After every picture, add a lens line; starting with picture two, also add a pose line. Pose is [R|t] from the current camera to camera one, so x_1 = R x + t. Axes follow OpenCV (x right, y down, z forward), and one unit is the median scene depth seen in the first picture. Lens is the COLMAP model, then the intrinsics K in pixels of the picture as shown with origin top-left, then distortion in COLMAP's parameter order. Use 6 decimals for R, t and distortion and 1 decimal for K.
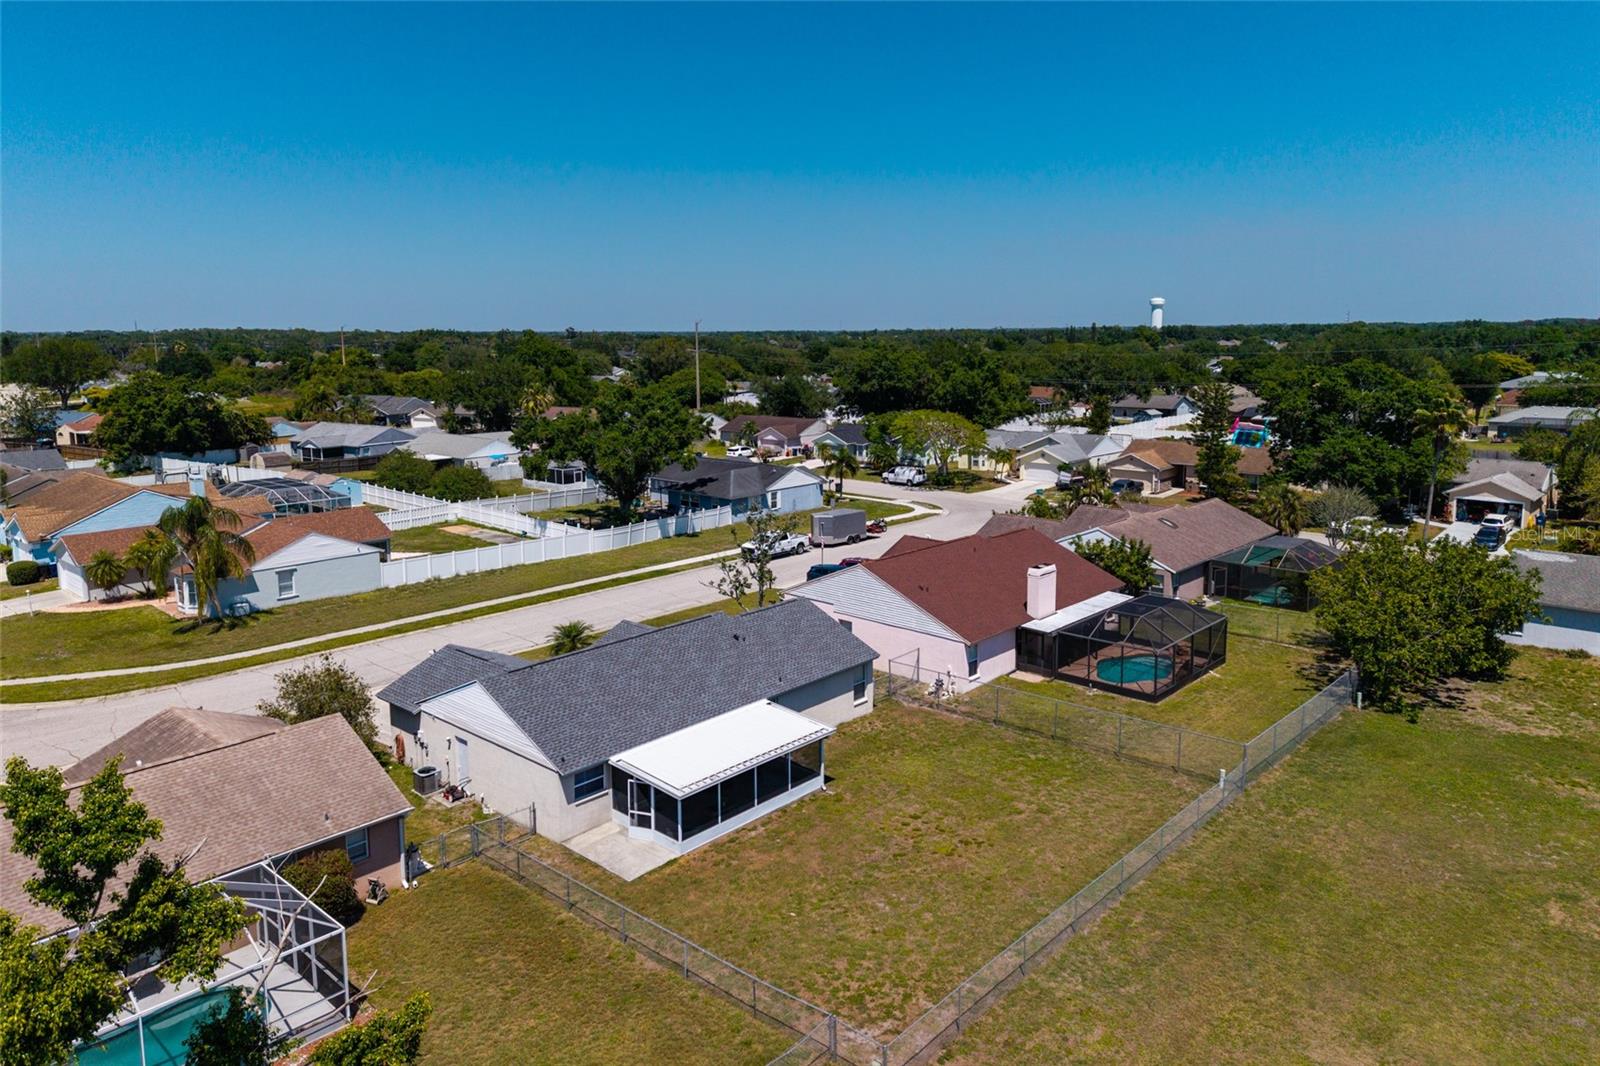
lens RADIAL K [[1074.8, 0, 806.9], [0, 1074.8, 536.4], [0, 0, 1]] dist [0.038092, -0.016920]
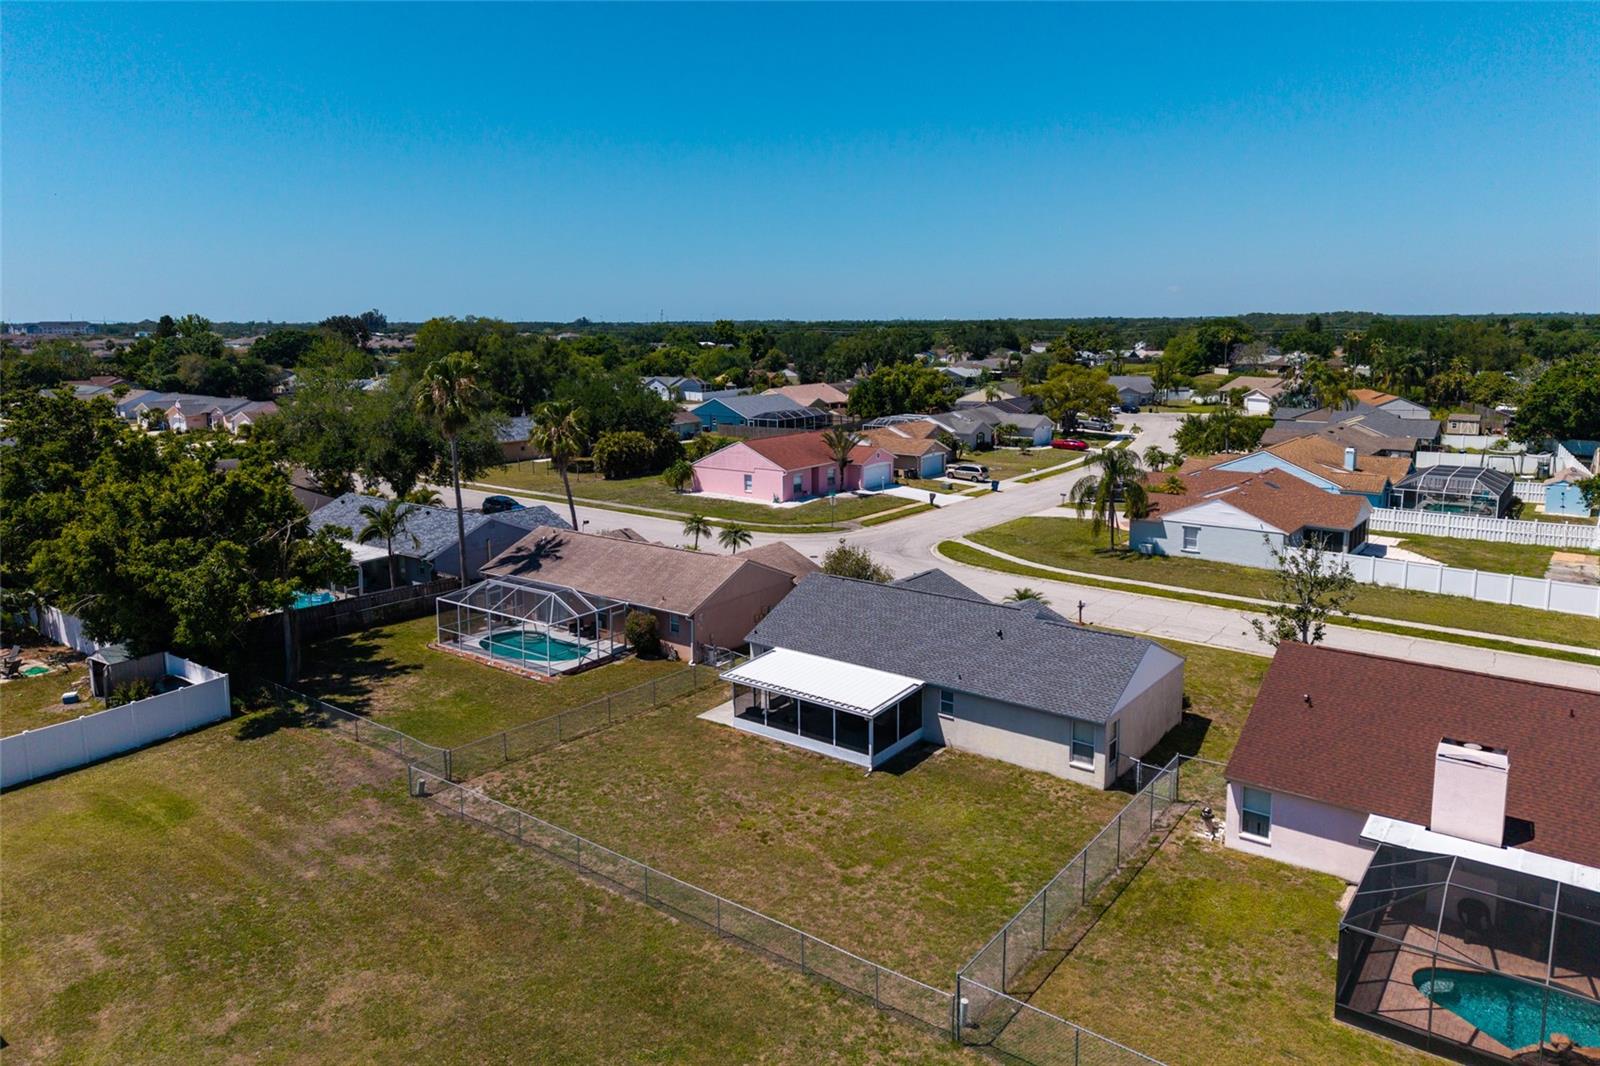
lens RADIAL K [[1074.8, 0, 808.8], [0, 1074.8, 530.7], [0, 0, 1]] dist [0.038092, -0.016920]
pose [[0.090230, 0.203361, -0.974937, 1.002108], [-0.190851, 0.964318, 0.183483, -0.164747], [0.977463, 0.169512, 0.125822, 0.822676]]
